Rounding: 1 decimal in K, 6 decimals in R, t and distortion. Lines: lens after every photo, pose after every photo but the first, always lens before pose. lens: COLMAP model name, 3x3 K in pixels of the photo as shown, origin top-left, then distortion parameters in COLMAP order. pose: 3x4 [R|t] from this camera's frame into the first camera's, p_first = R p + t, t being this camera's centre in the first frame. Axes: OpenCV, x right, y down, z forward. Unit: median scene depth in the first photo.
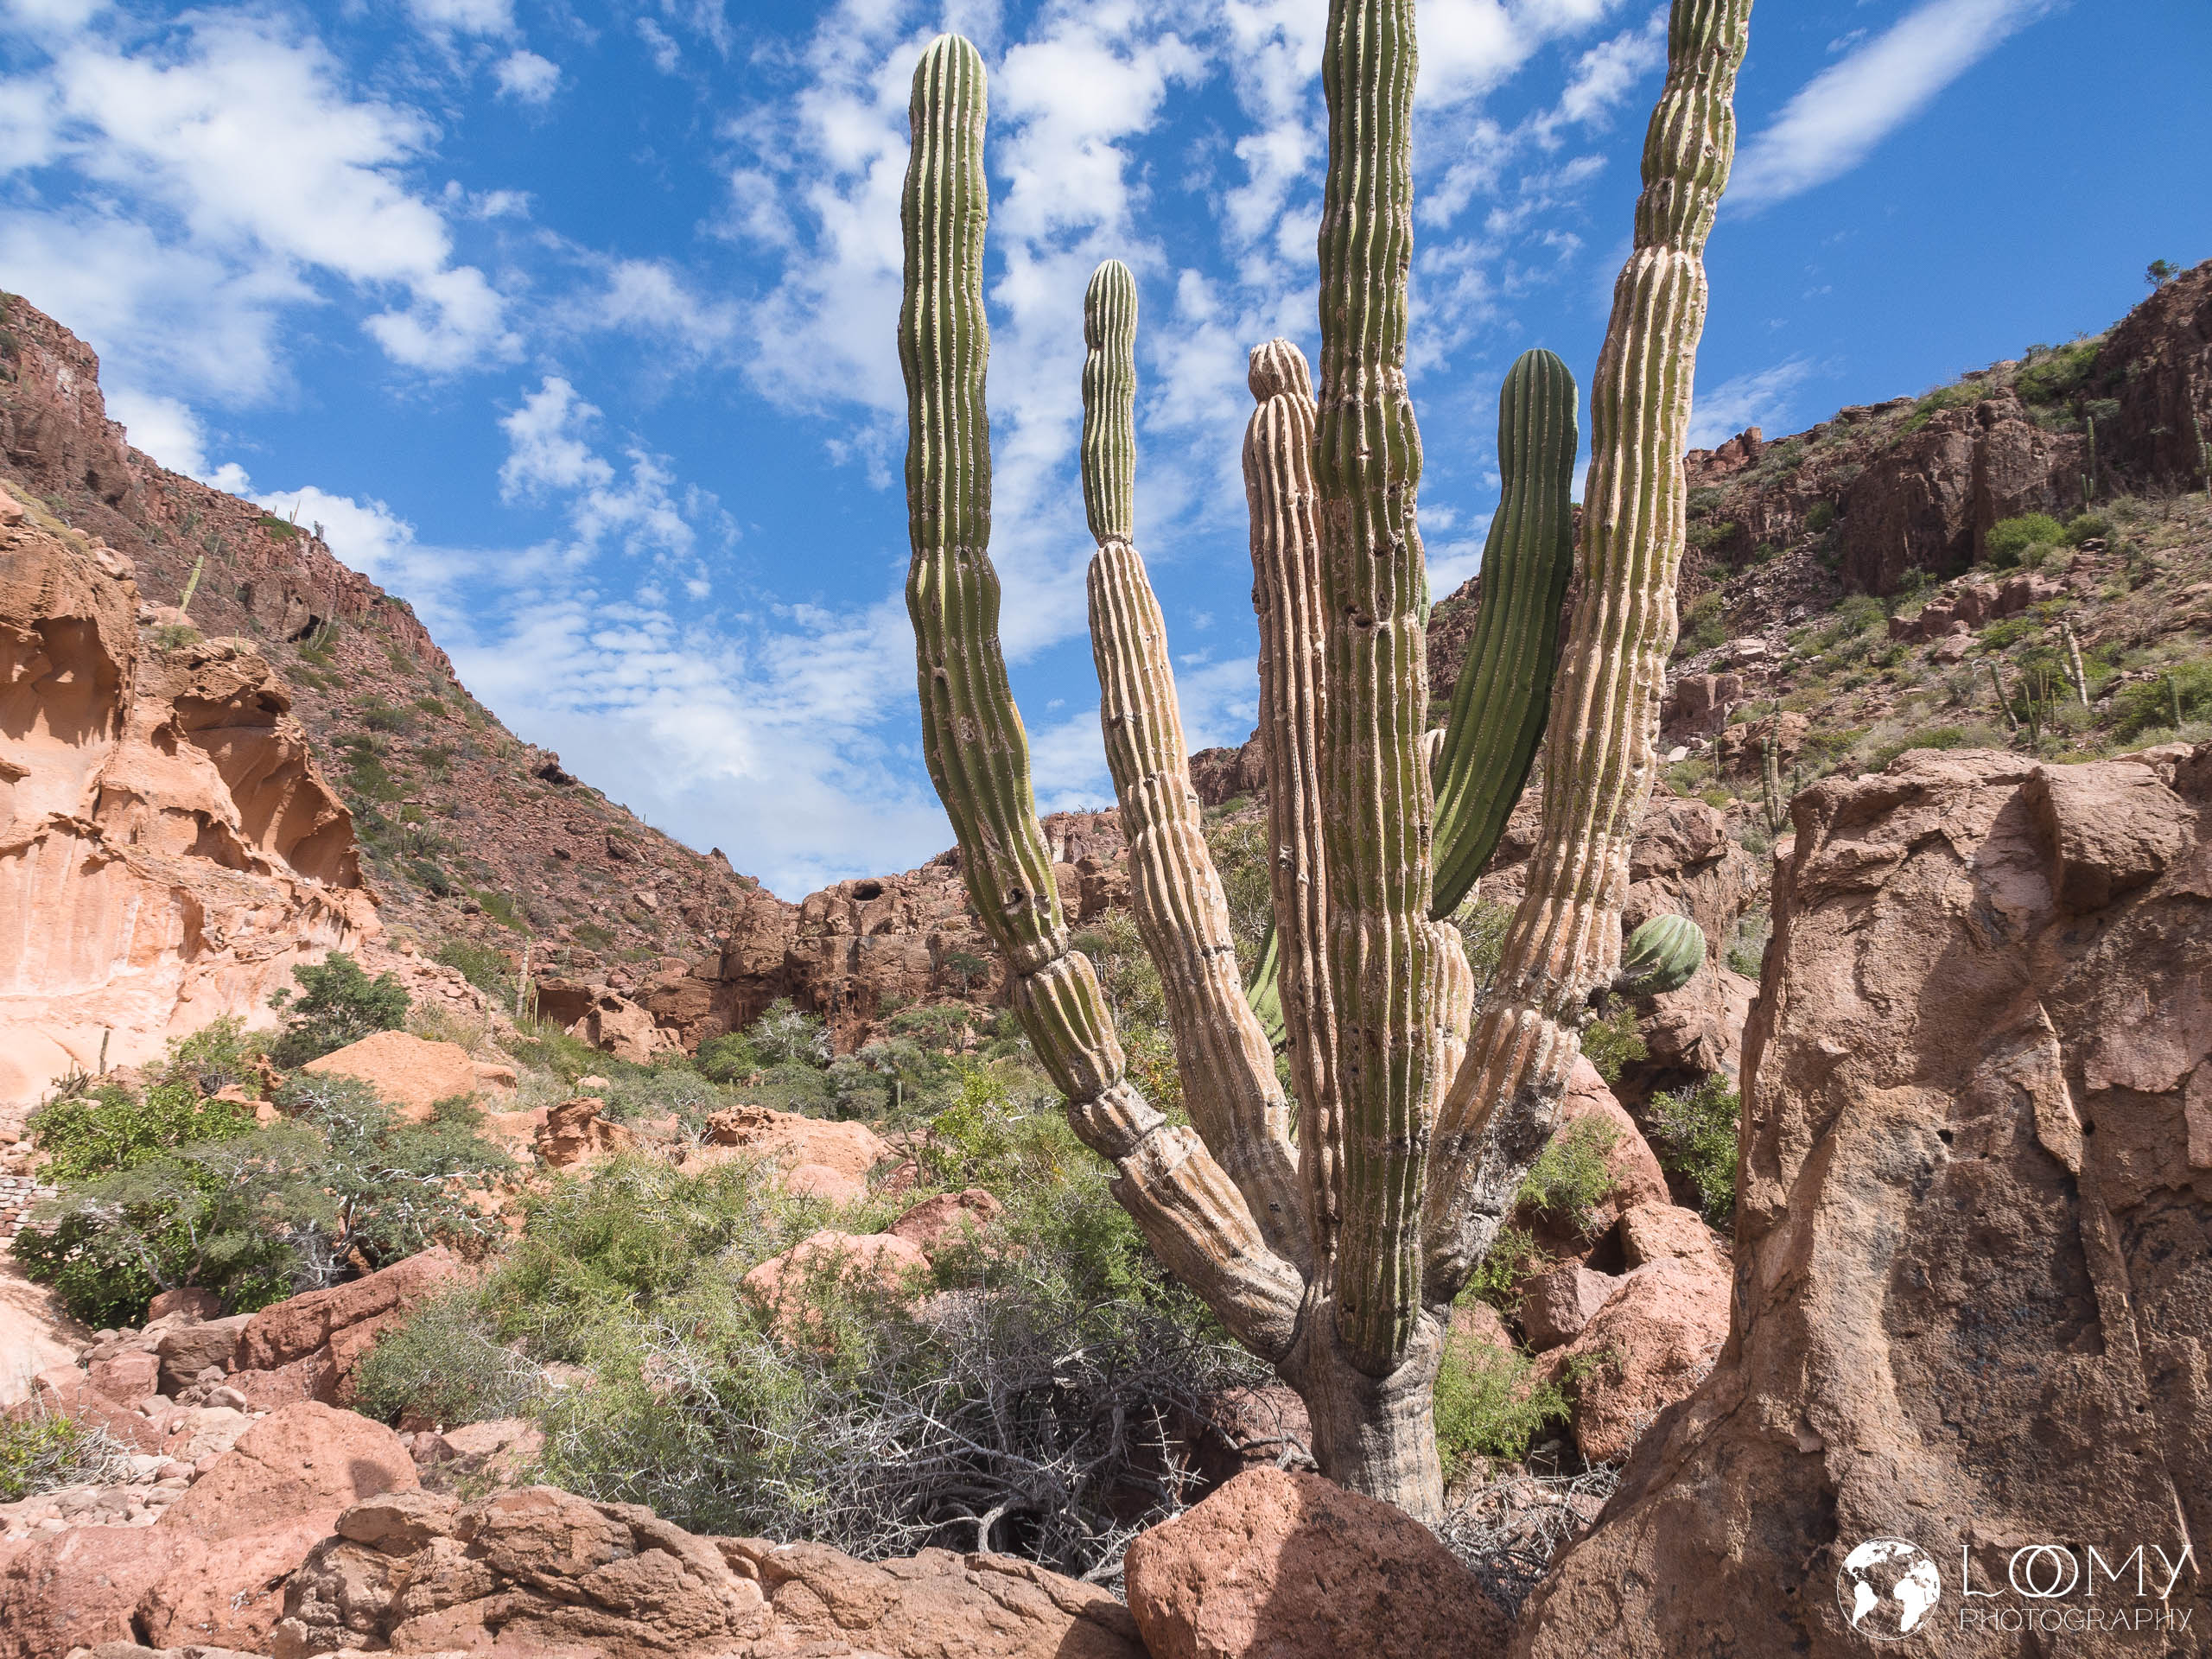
lens RADIAL K [[1787.7, 0, 1108.5], [0, 1787.7, 819.1], [0, 0, 1]] dist [-0.025069, 0.004216]
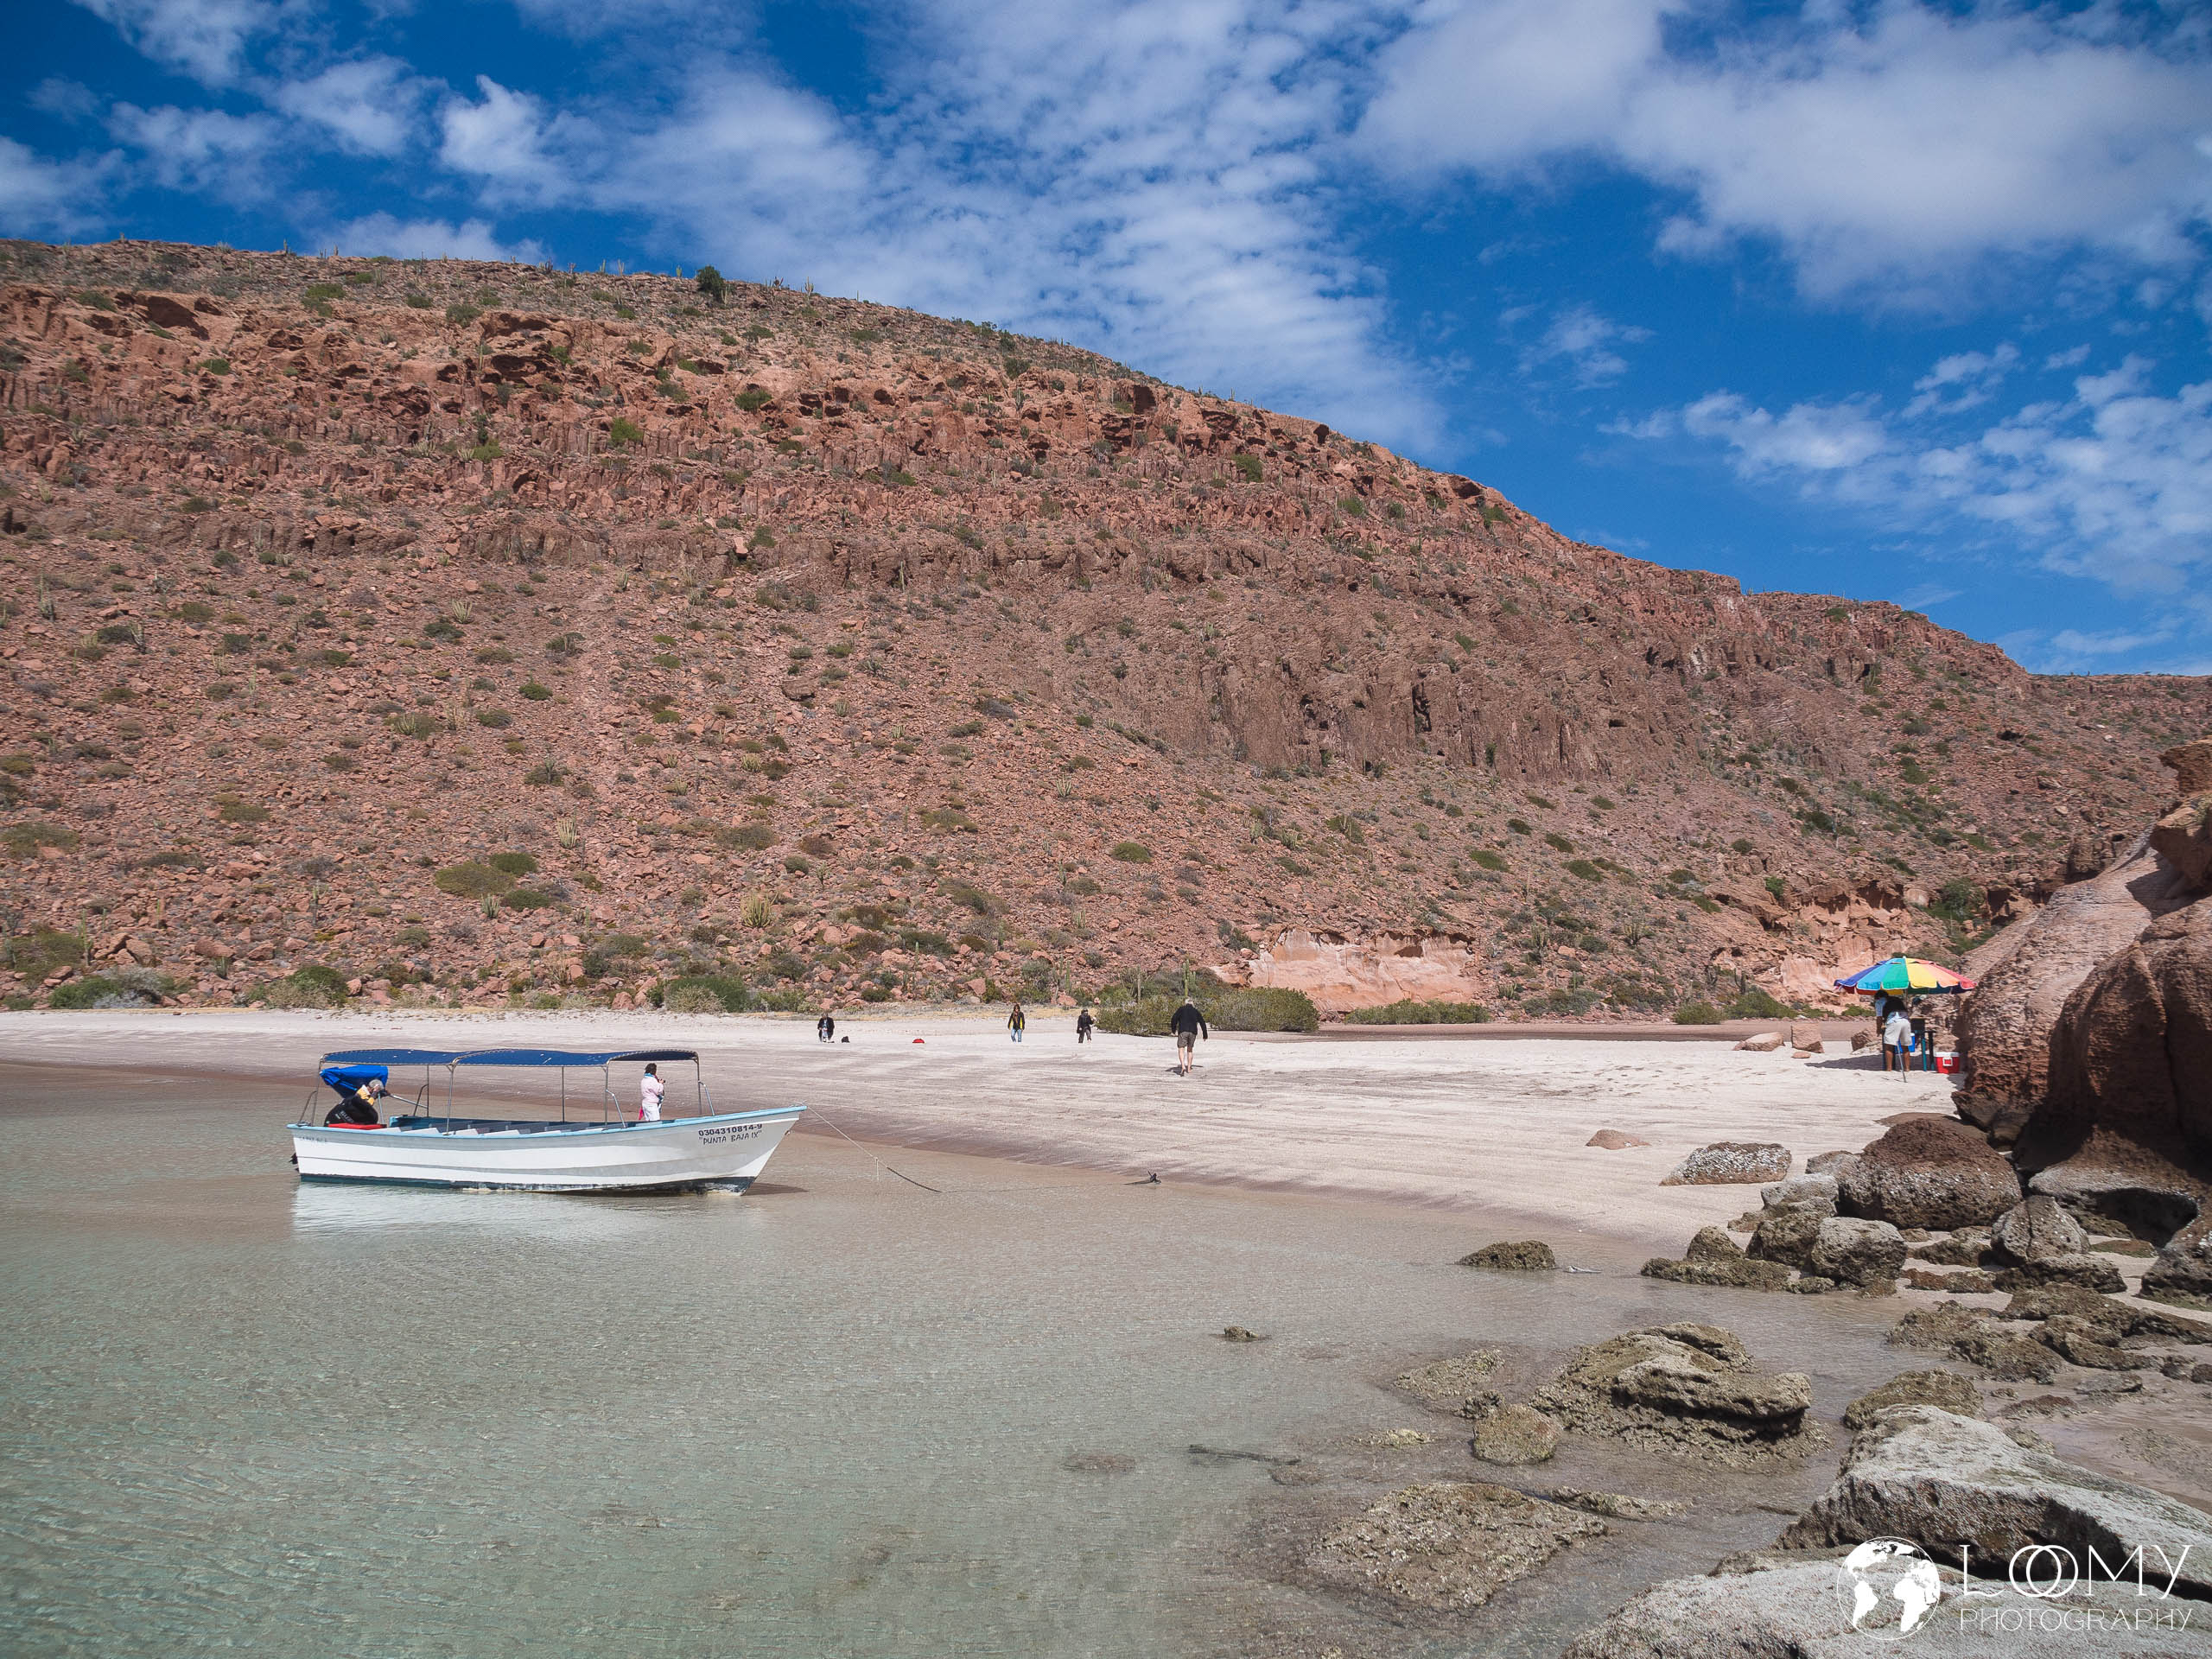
lens RADIAL K [[1787.7, 0, 1112.7], [0, 1787.7, 821.4], [0, 0, 1]] dist [-0.025069, 0.004216]
pose [[0.649093, -0.122661, -0.750754, 0.816082], [0.234251, 0.971186, 0.043854, -0.420172], [0.723743, -0.204331, 0.659124, -1.622642]]
